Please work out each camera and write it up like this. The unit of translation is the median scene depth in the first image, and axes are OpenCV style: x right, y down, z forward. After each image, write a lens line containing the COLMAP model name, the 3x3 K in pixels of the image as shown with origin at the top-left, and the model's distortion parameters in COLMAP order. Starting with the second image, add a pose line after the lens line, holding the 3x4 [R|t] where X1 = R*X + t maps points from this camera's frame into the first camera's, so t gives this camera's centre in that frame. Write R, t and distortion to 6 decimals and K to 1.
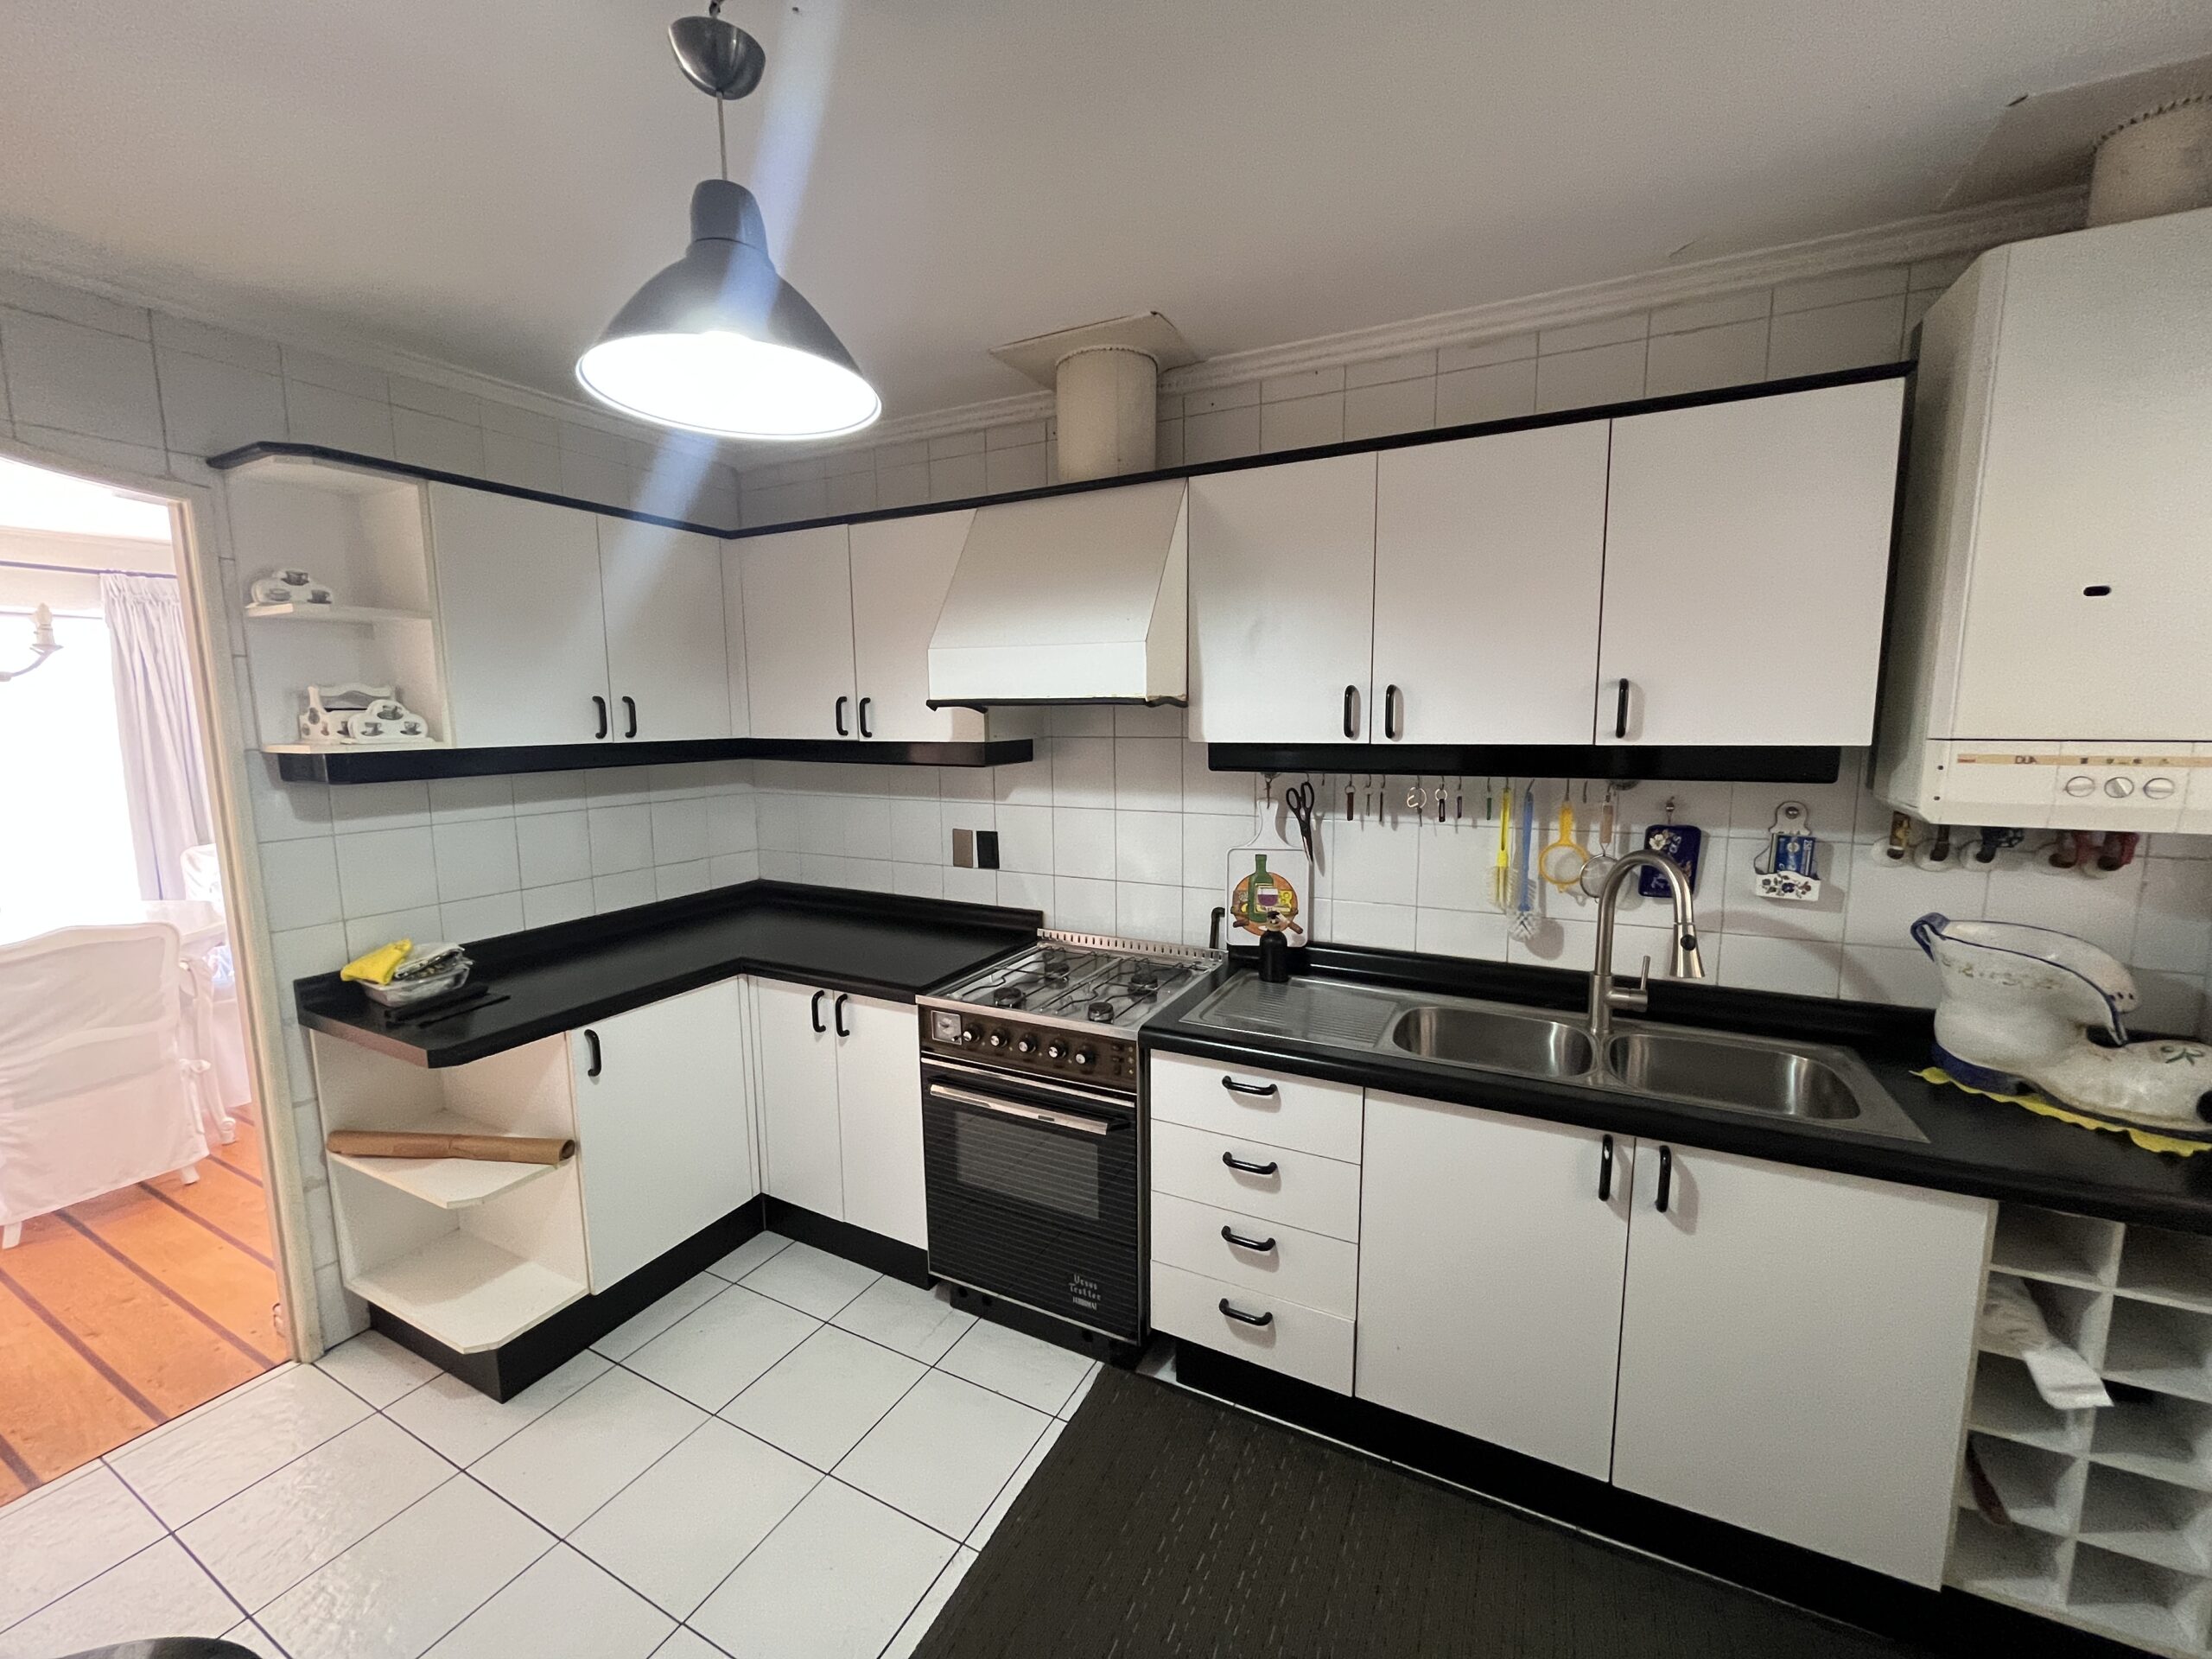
lens RADIAL K [[893.7, 0, 1097.7], [0, 893.7, 825.8], [0, 0, 1]] dist [-0.000712, -0.000251]
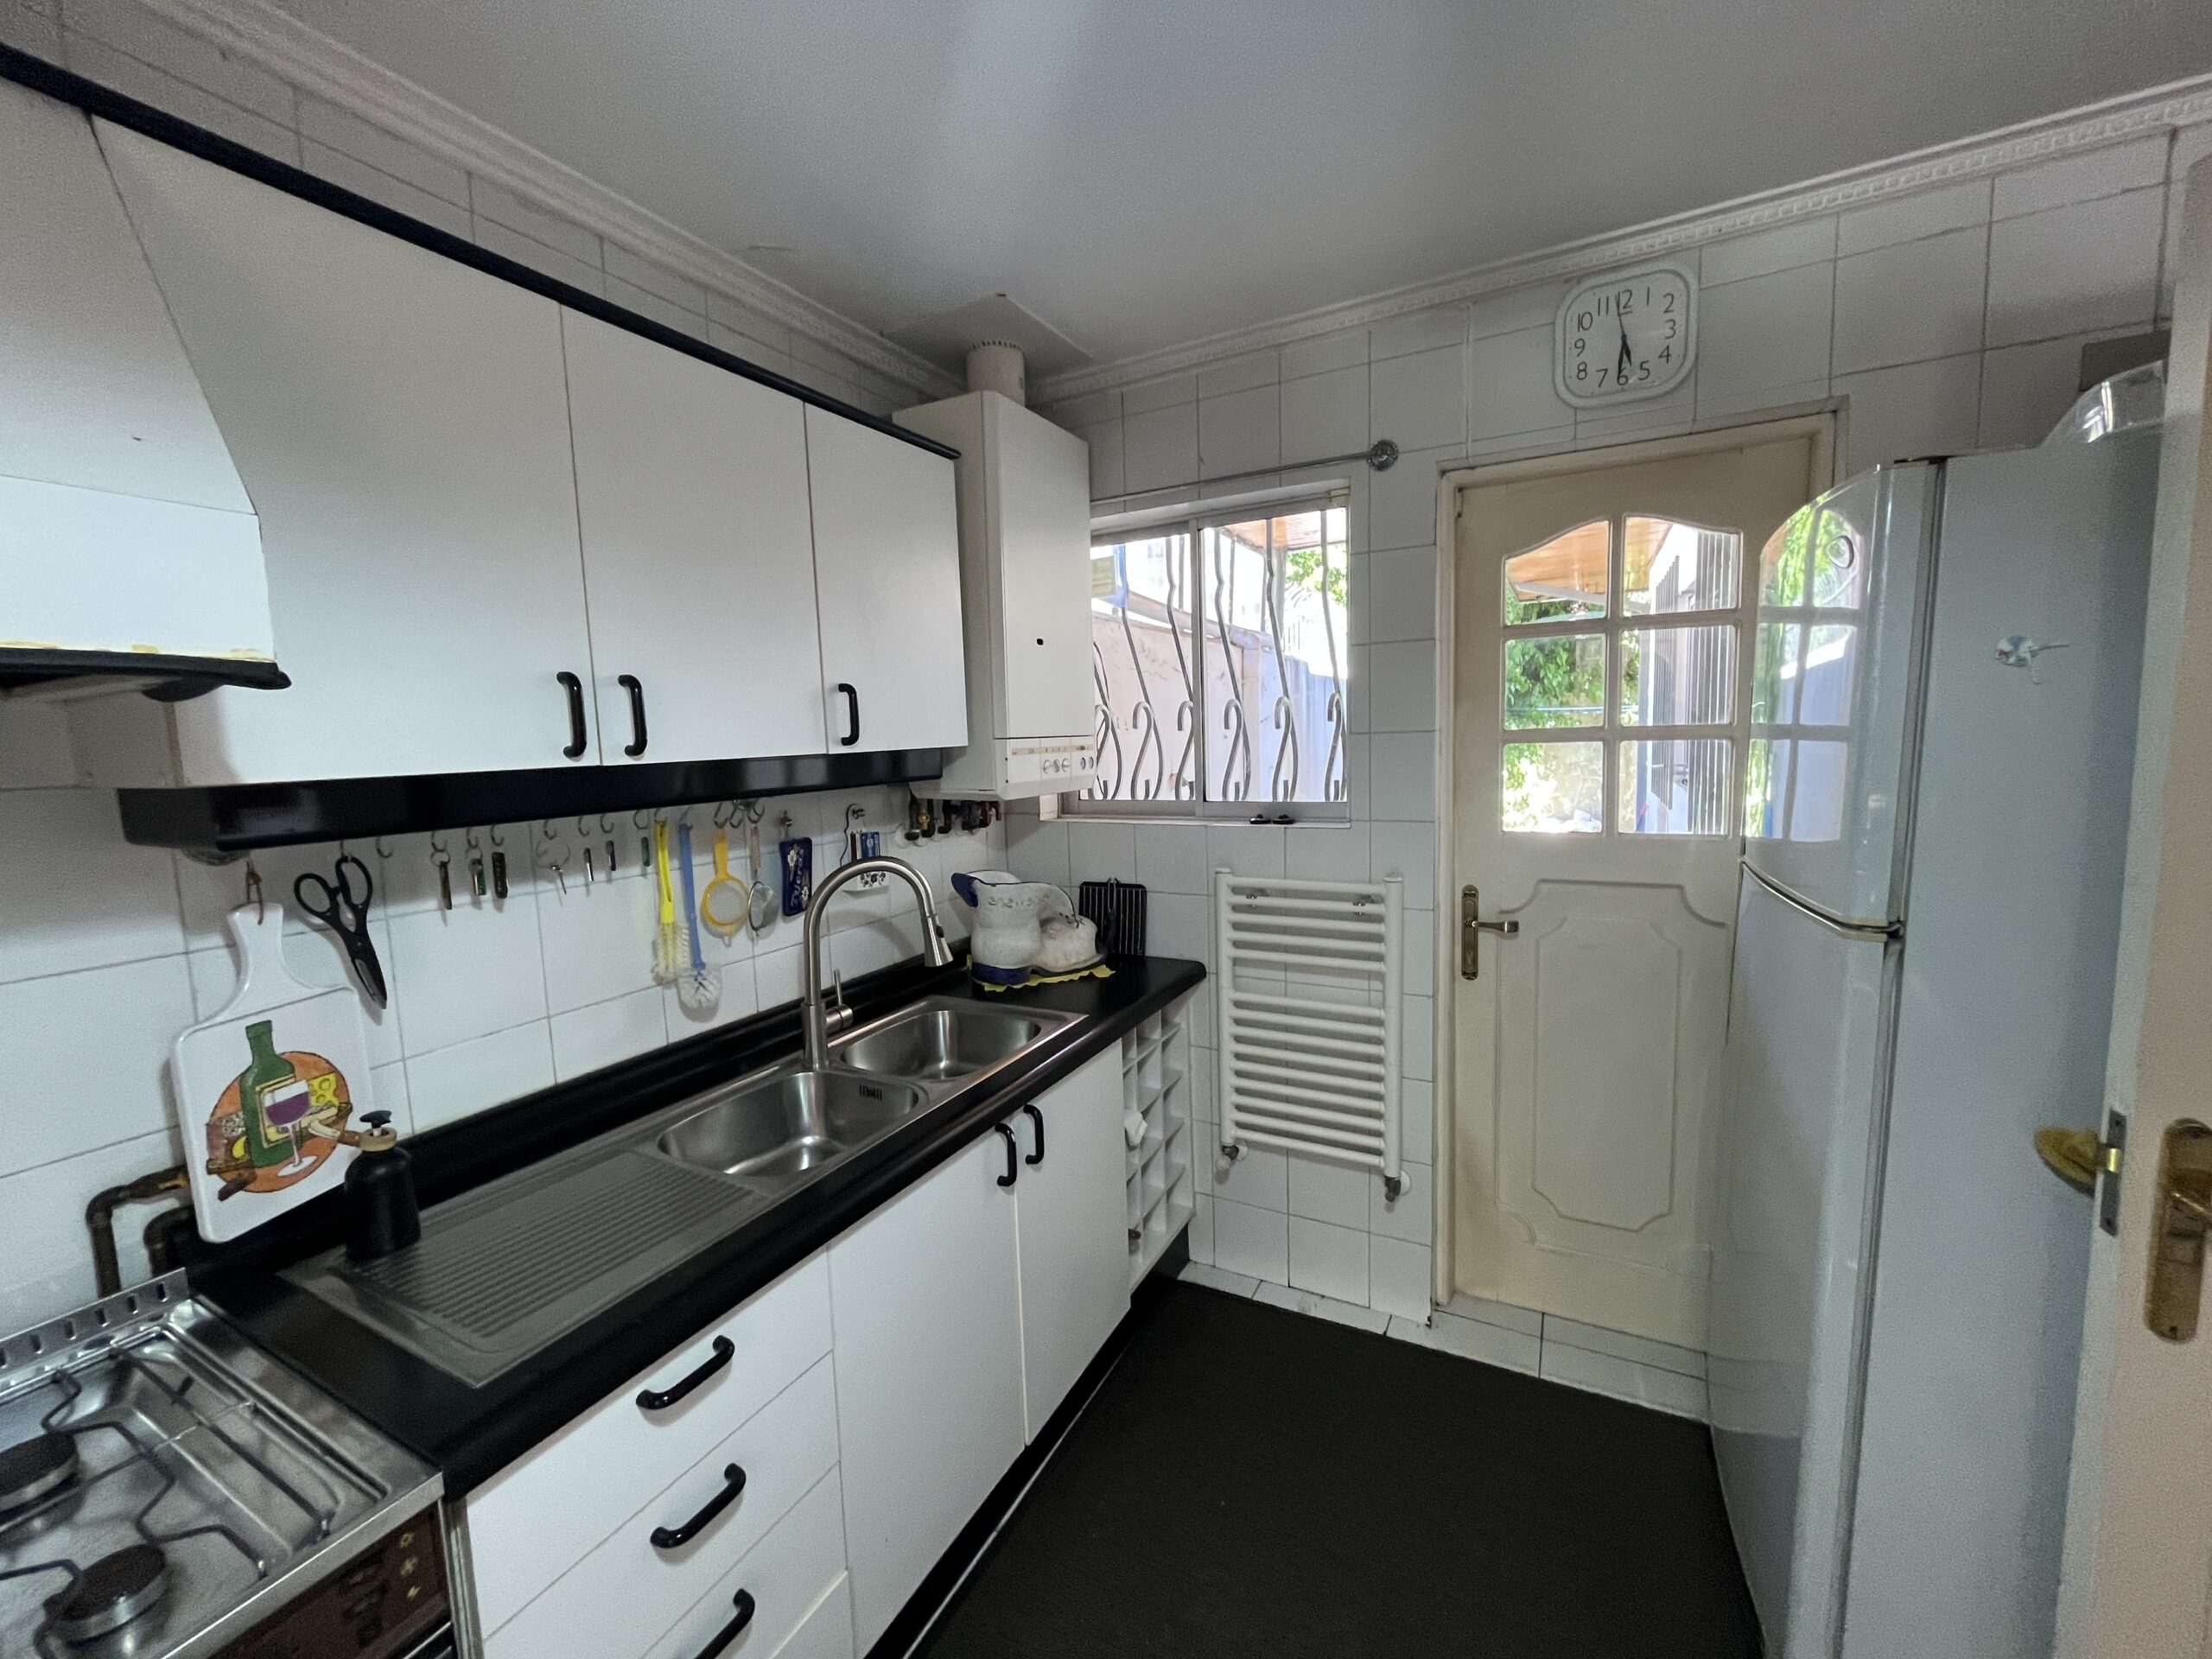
lens RADIAL K [[893.7, 0, 1097.7], [0, 893.7, 825.8], [0, 0, 1]] dist [-0.000712, -0.000251]
pose [[0.015375, -0.095619, 0.995299, -0.451647], [0.159487, 0.982907, 0.091965, -0.071886], [-0.987080, 0.157324, 0.030362, 0.876380]]
